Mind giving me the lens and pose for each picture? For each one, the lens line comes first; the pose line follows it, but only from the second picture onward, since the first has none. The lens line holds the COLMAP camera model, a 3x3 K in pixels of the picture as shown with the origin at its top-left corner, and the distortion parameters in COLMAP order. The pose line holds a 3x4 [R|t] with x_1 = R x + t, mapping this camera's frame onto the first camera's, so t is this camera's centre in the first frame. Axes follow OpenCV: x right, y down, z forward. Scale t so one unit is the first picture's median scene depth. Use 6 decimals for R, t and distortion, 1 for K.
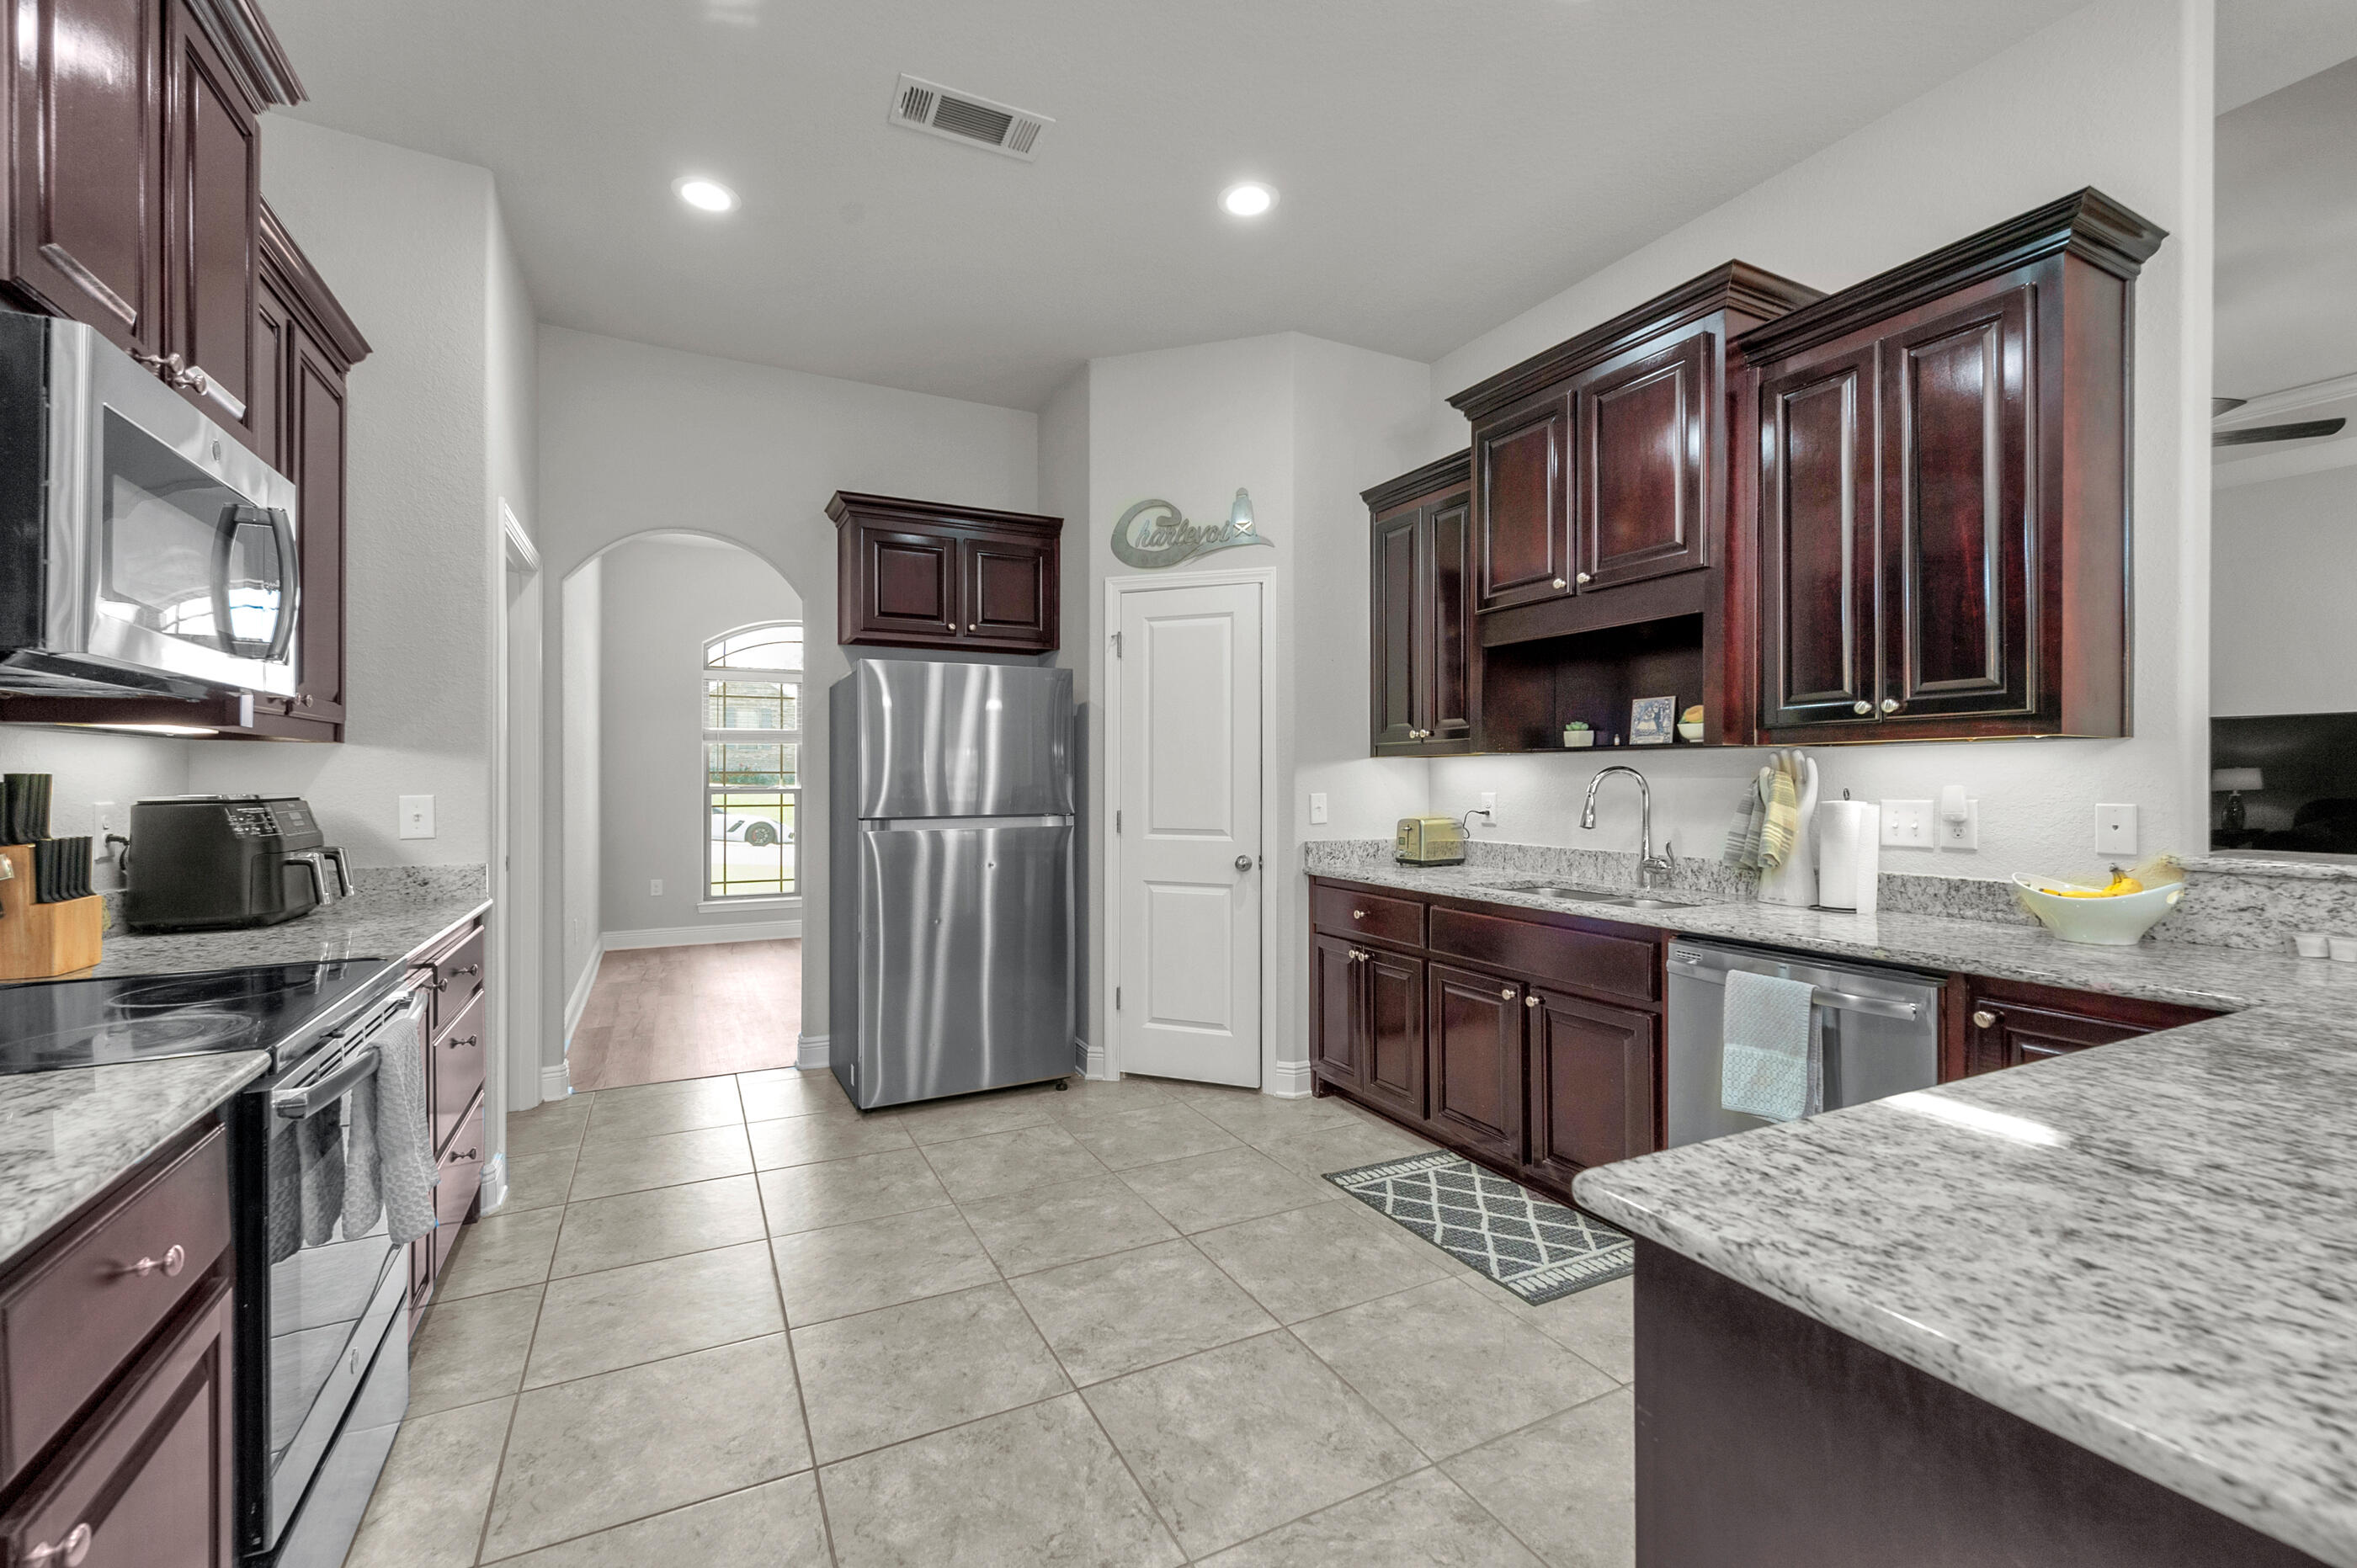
lens RADIAL K [[1029.8, 0, 1249.5], [0, 1029.8, 774.7], [0, 0, 1]] dist [0.020106, -0.006737]
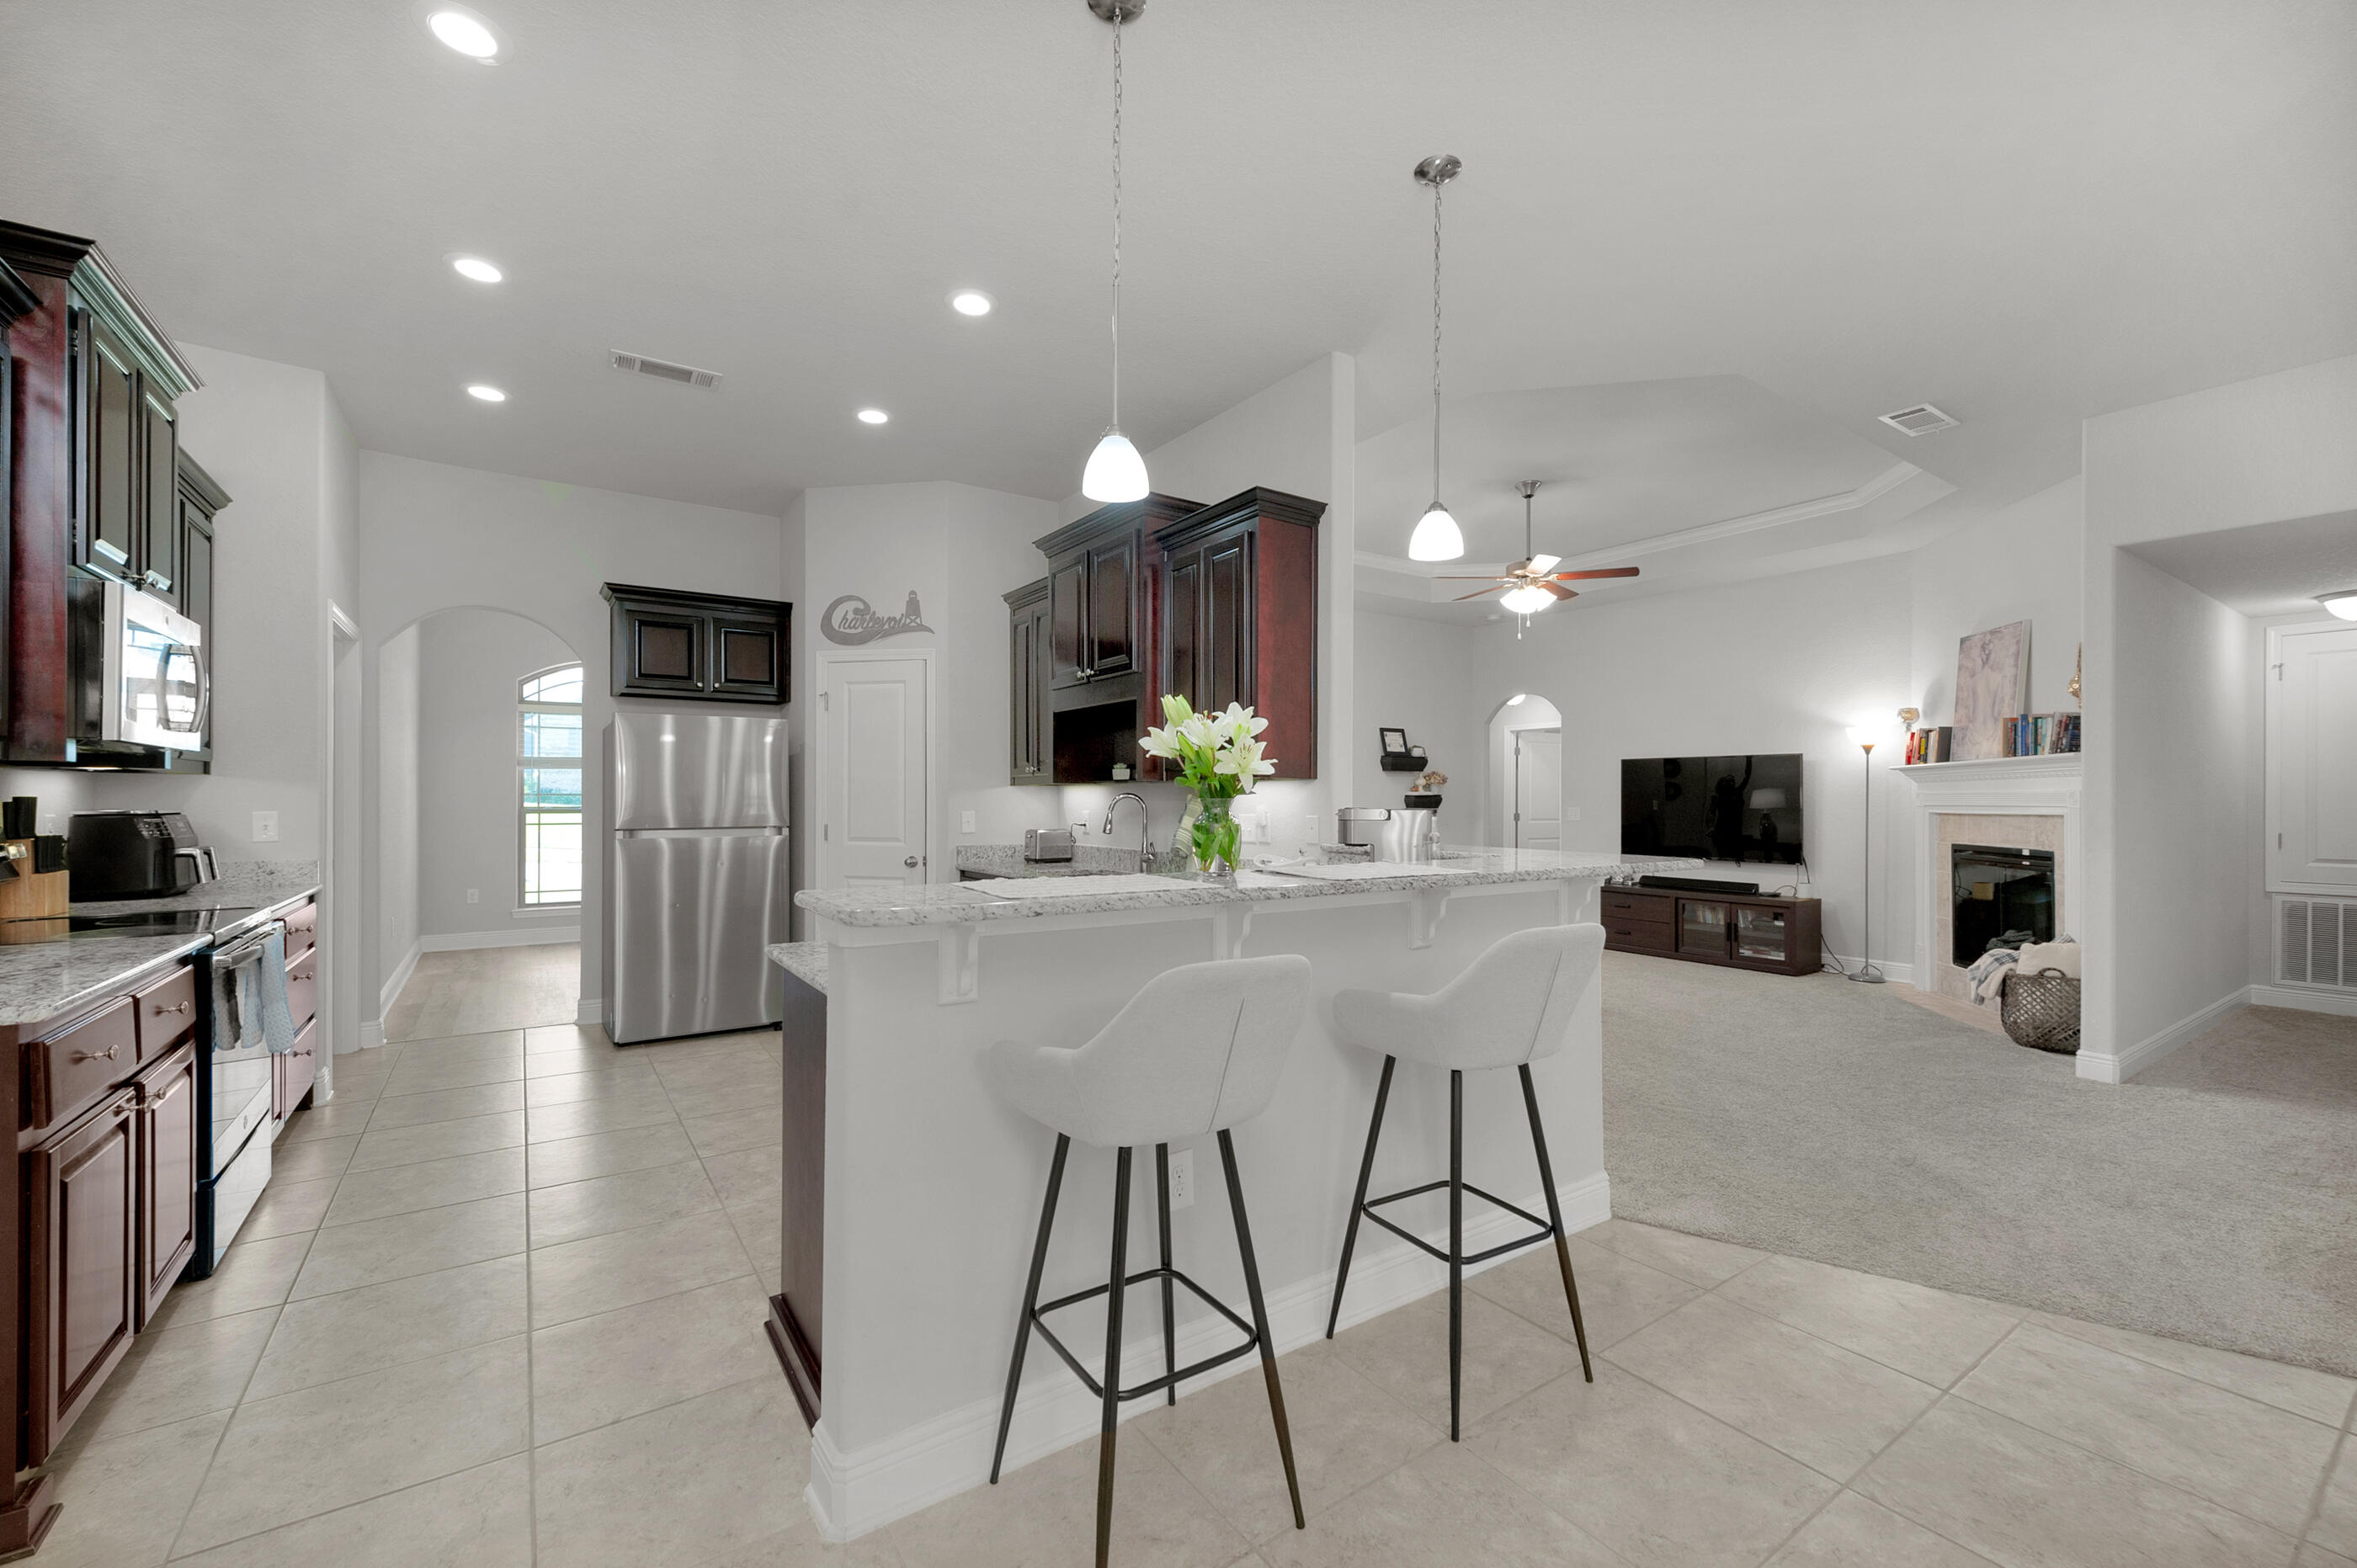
lens RADIAL K [[1047.4, 0, 1254.9], [0, 1047.4, 796.2], [0, 0, 1]] dist [0.016992, -0.003618]
pose [[0.995009, 0.002110, 0.099765, 0.377949], [-0.002071, 0.999998, -0.000493, -0.002985], [-0.099766, 0.000284, 0.995011, -0.543375]]
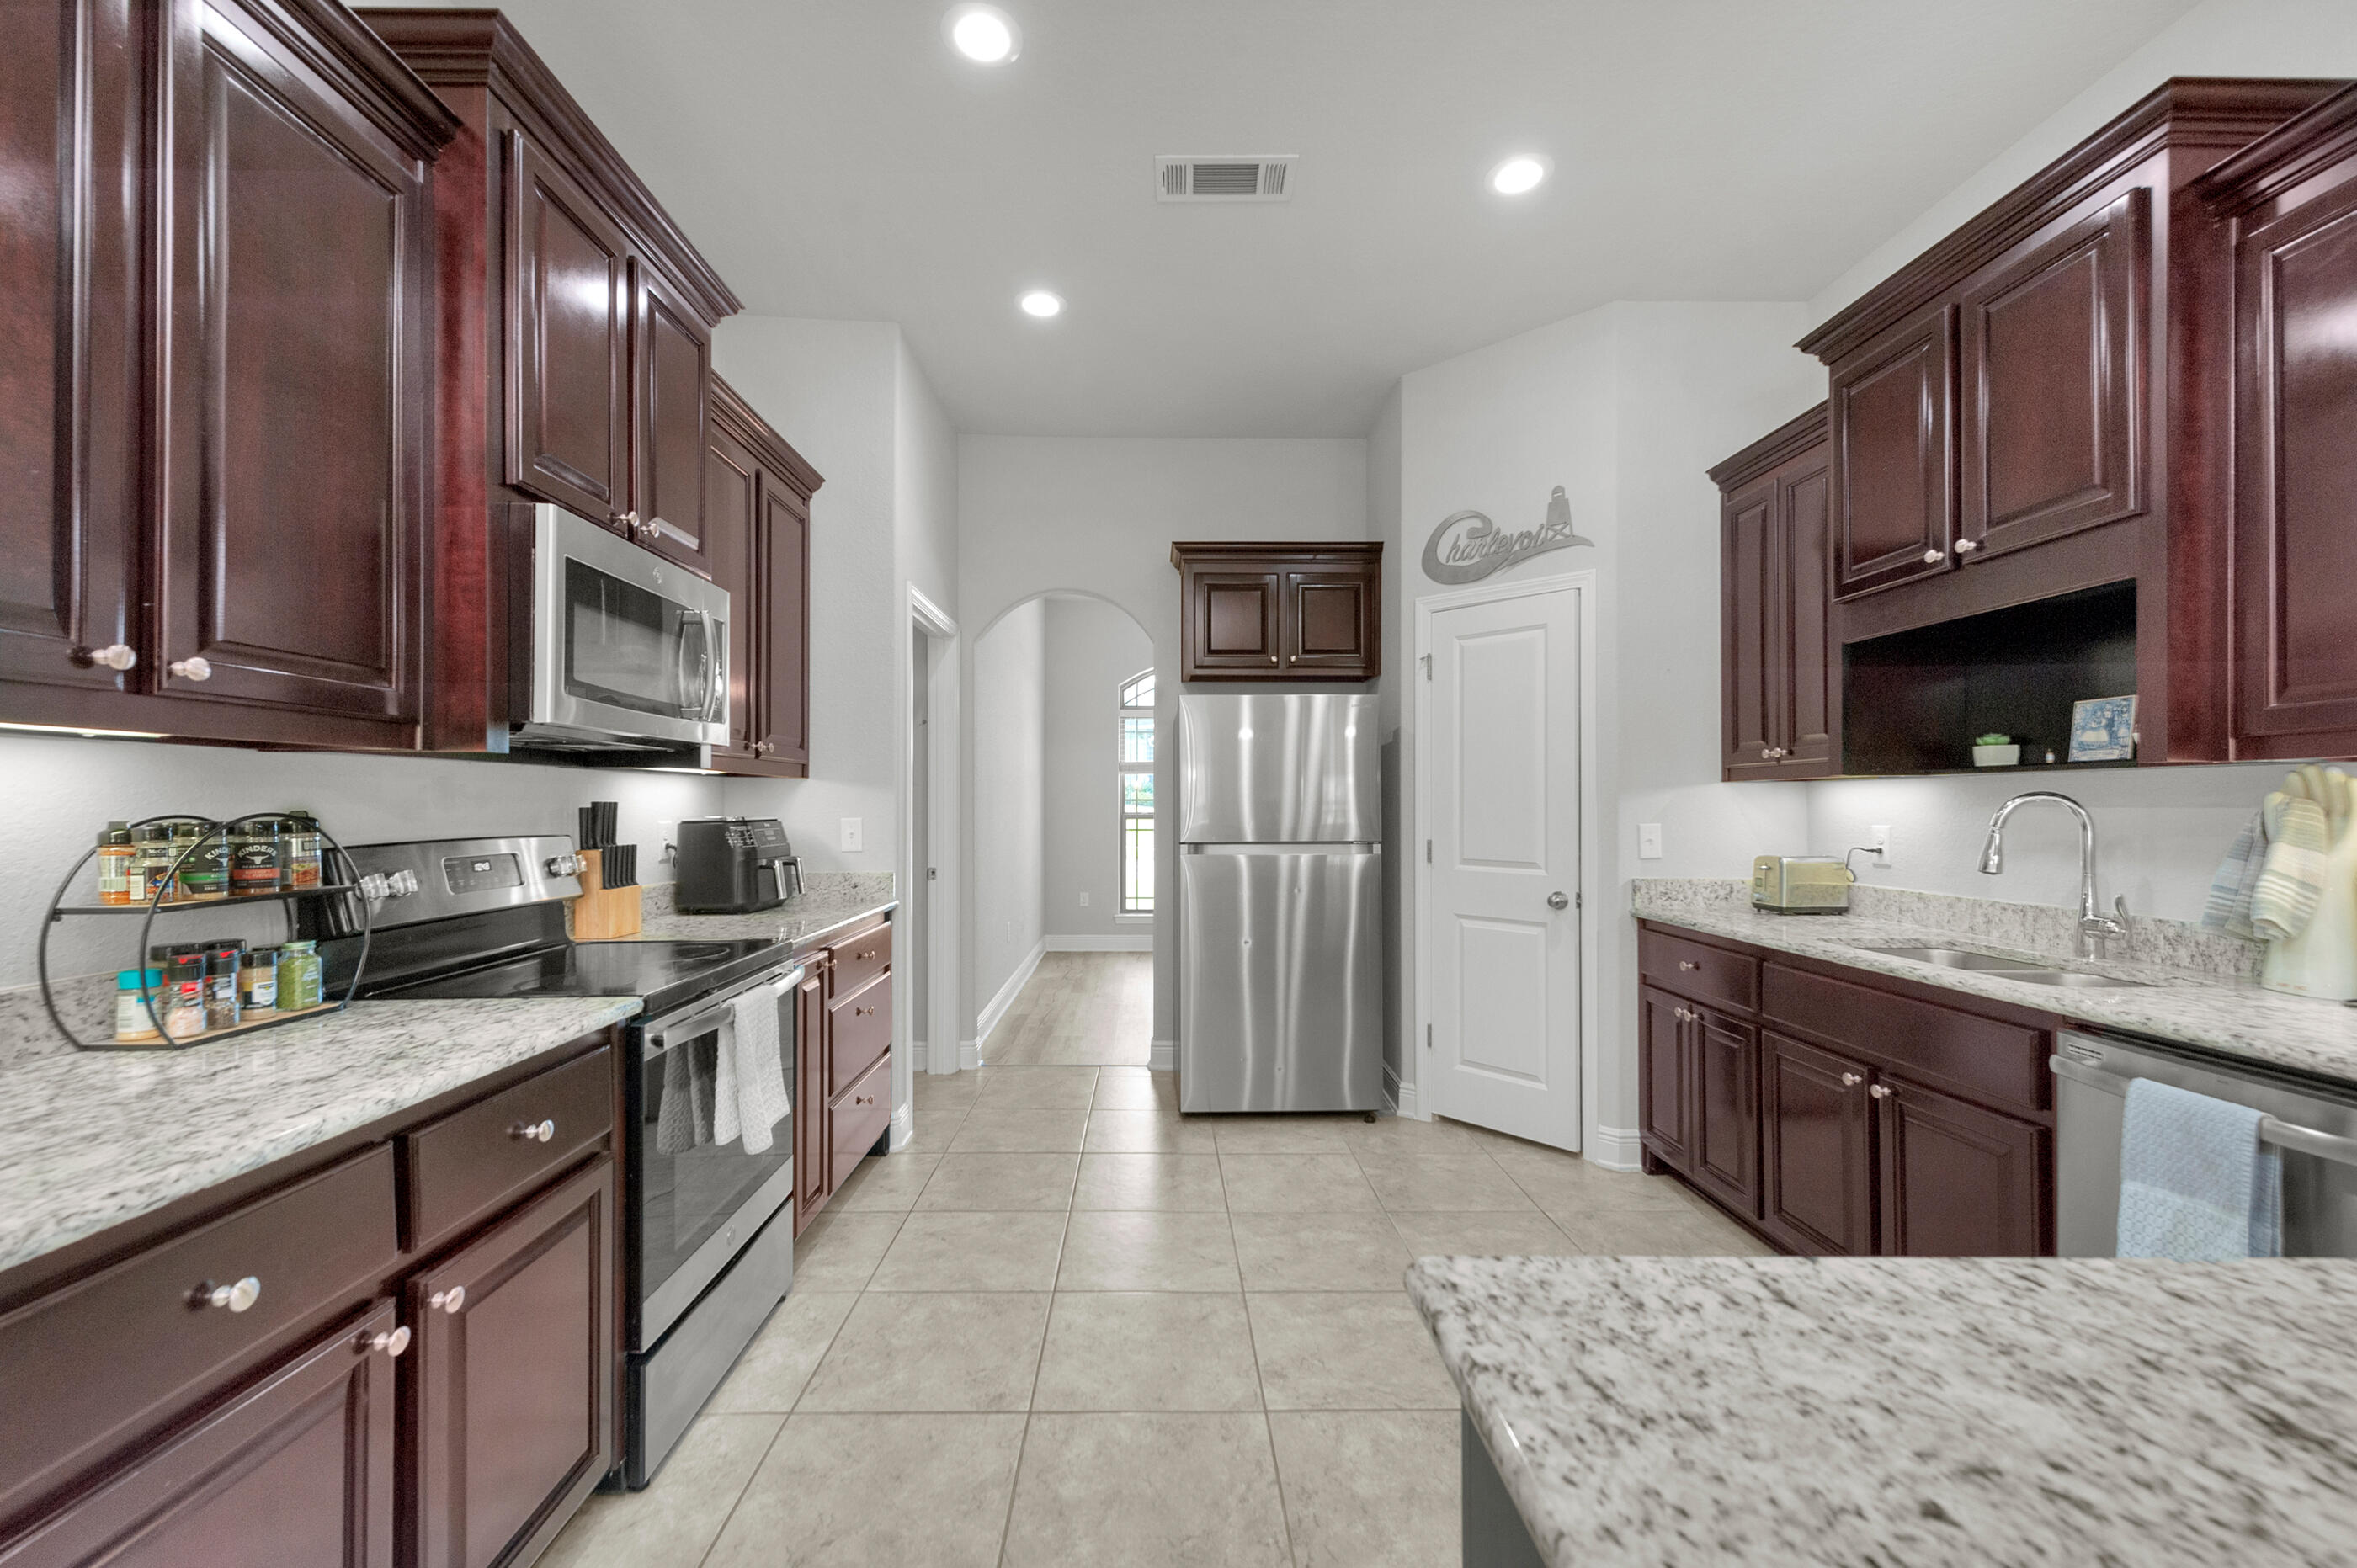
lens RADIAL K [[1050.9, 0, 1175.5], [0, 1050.9, 796.0], [0, 0, 1]] dist [0.018354, -0.006141]
pose [[0.882348, -0.002070, -0.470593, 0.161058], [-0.000391, 0.999987, -0.005131, -0.000869], [0.470598, 0.004712, 0.882335, 0.031160]]
